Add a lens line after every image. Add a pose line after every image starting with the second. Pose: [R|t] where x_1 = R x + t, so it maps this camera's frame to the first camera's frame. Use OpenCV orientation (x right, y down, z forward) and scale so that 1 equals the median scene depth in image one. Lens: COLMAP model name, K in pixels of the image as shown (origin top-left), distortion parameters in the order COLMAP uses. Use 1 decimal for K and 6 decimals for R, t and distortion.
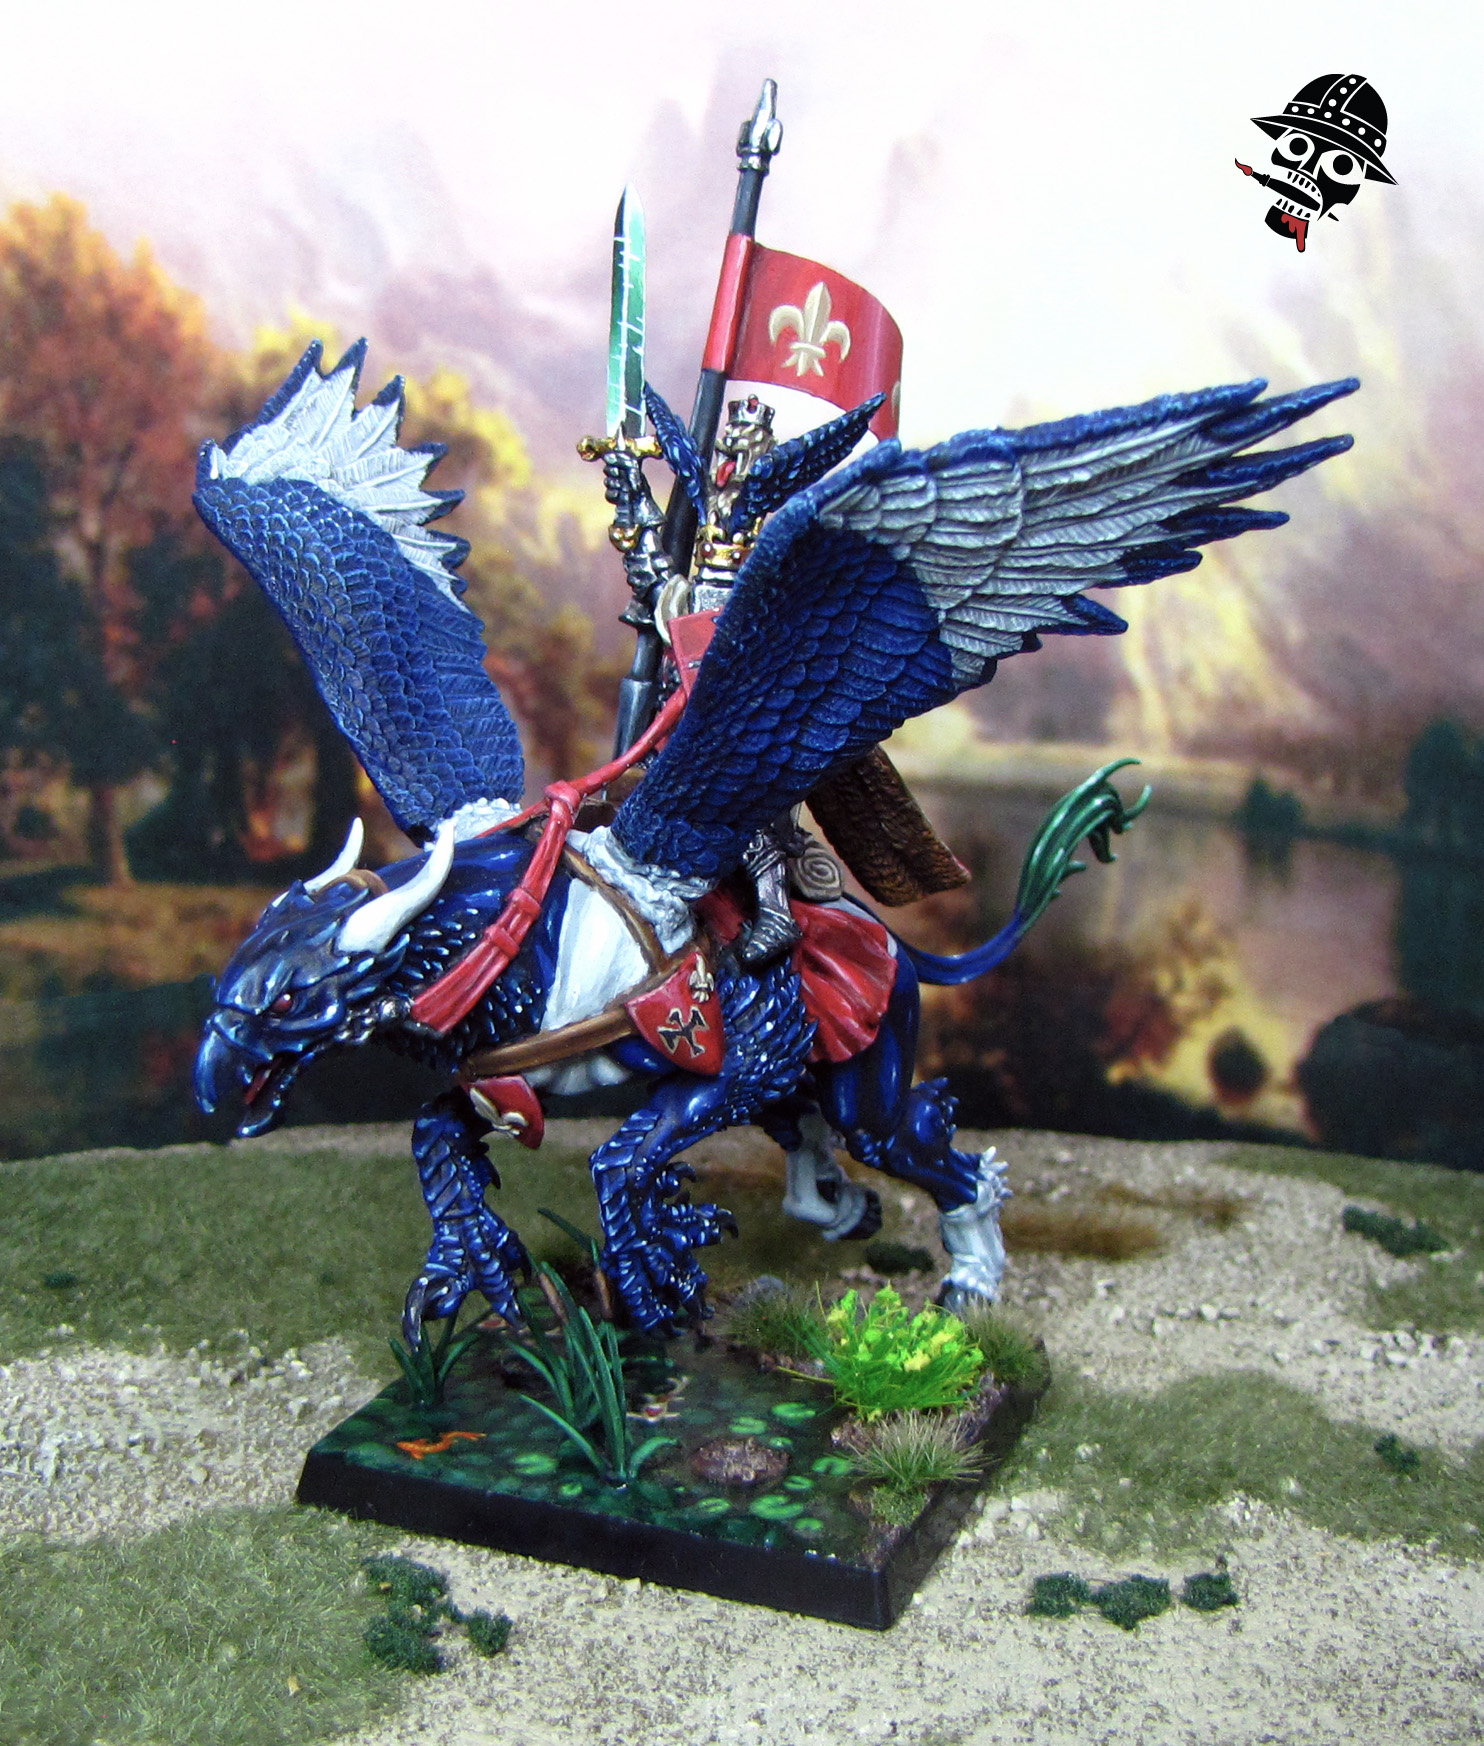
lens RADIAL K [[2643.5, 0, 649.8], [0, 2643.5, 937.2], [0, 0, 1]] dist [-0.177986, 0.102213]
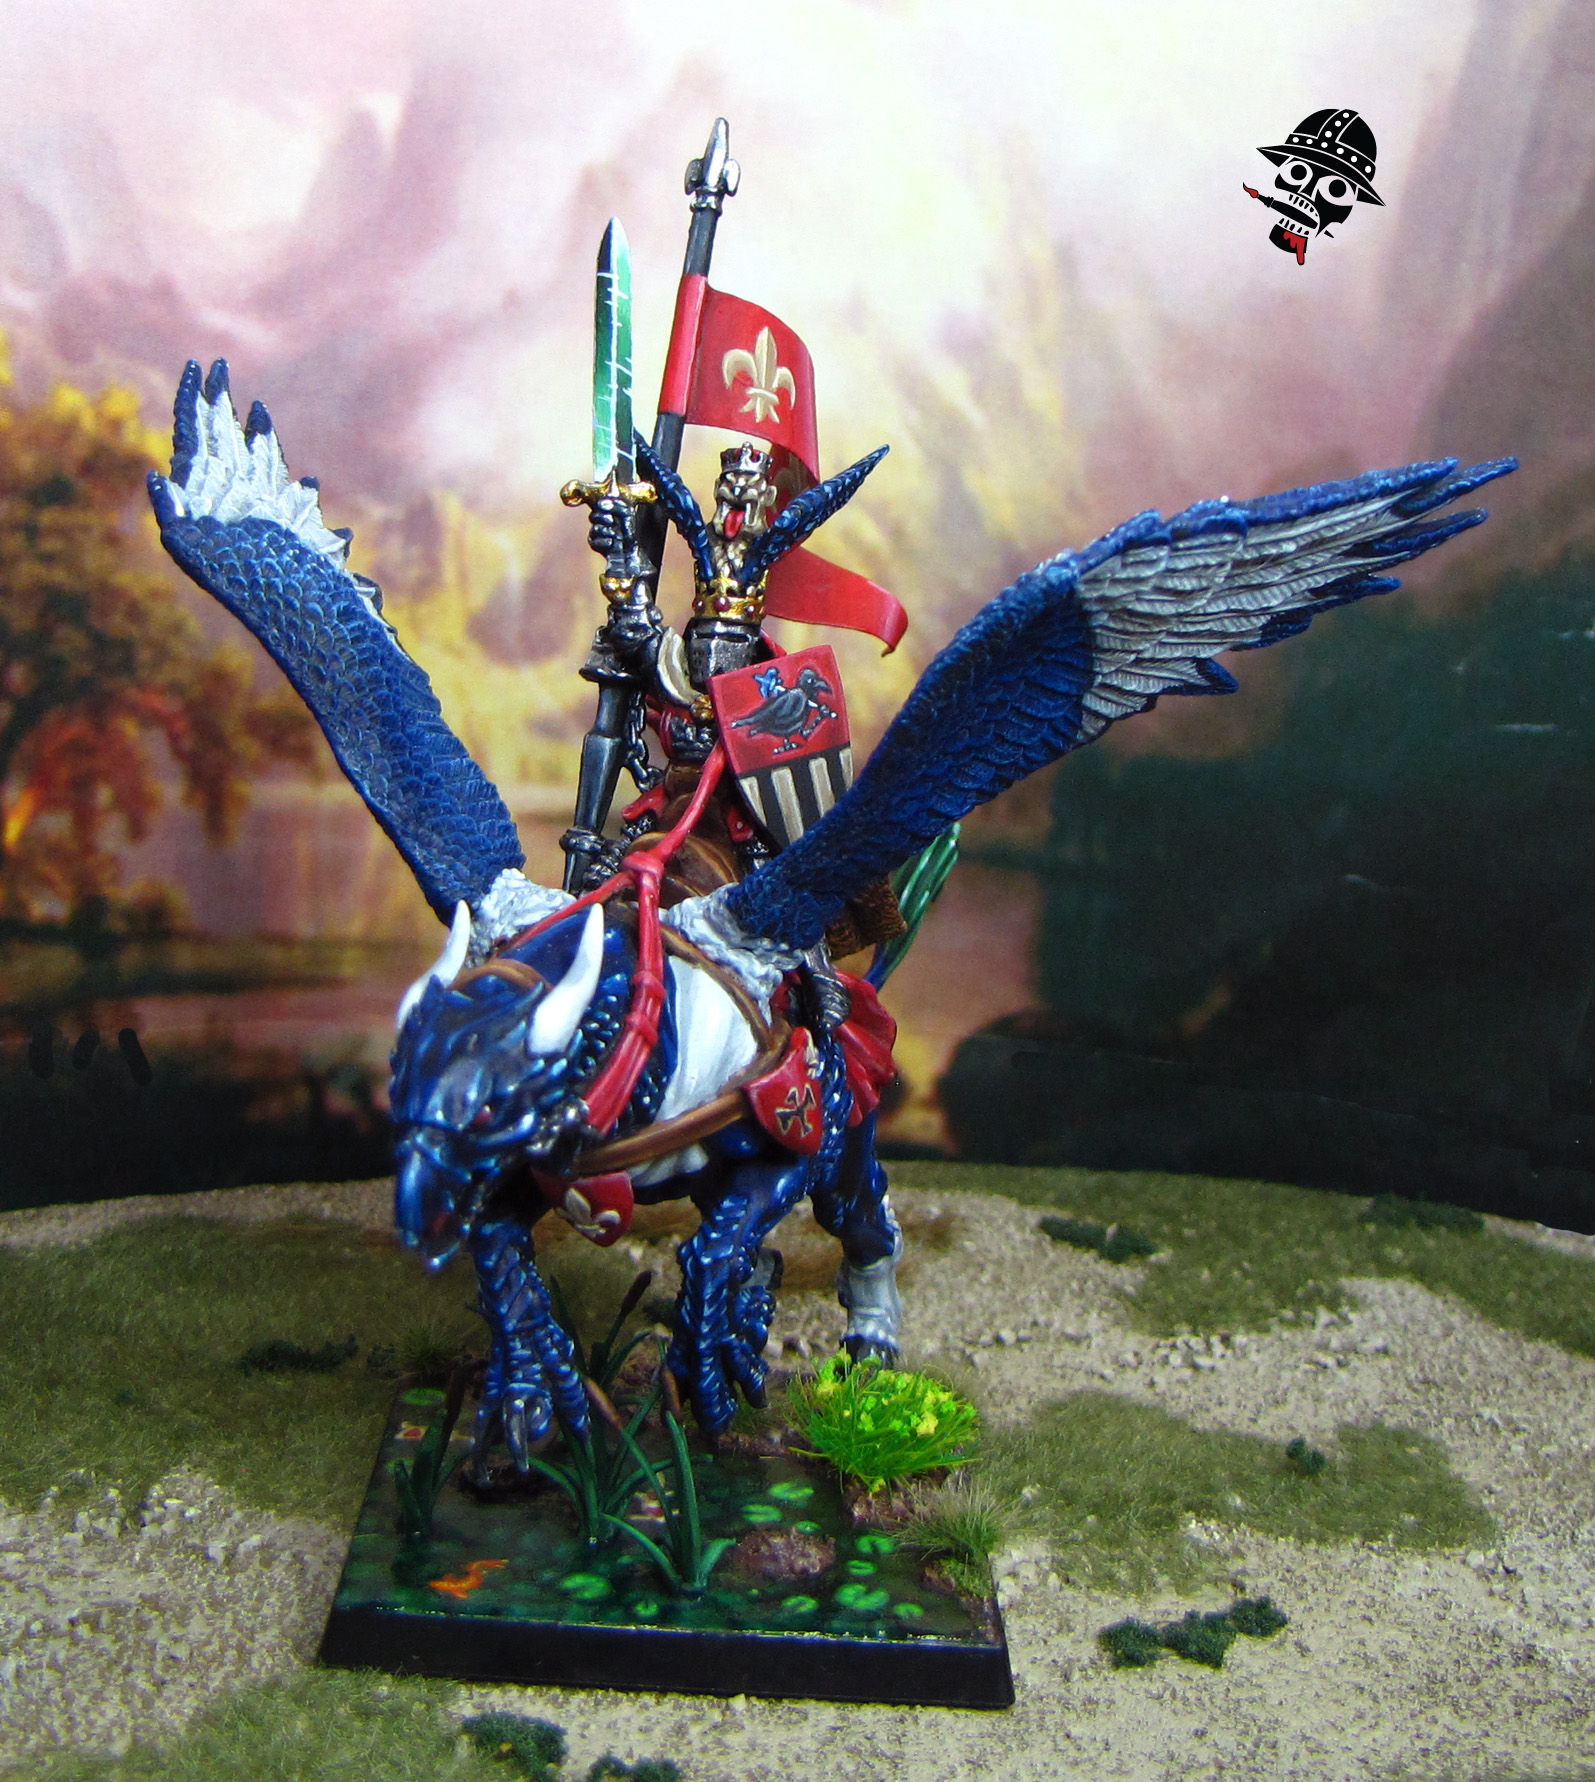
lens RADIAL K [[2633.7, 0, 798.4], [0, 2633.7, 675.3], [0, 0, 1]] dist [-0.174922, 0.104326]
pose [[0.911552, -0.006182, 0.411139, -0.340120], [0.045386, 0.995290, -0.085663, -0.036120], [-0.408673, 0.096746, 0.907539, 0.114596]]
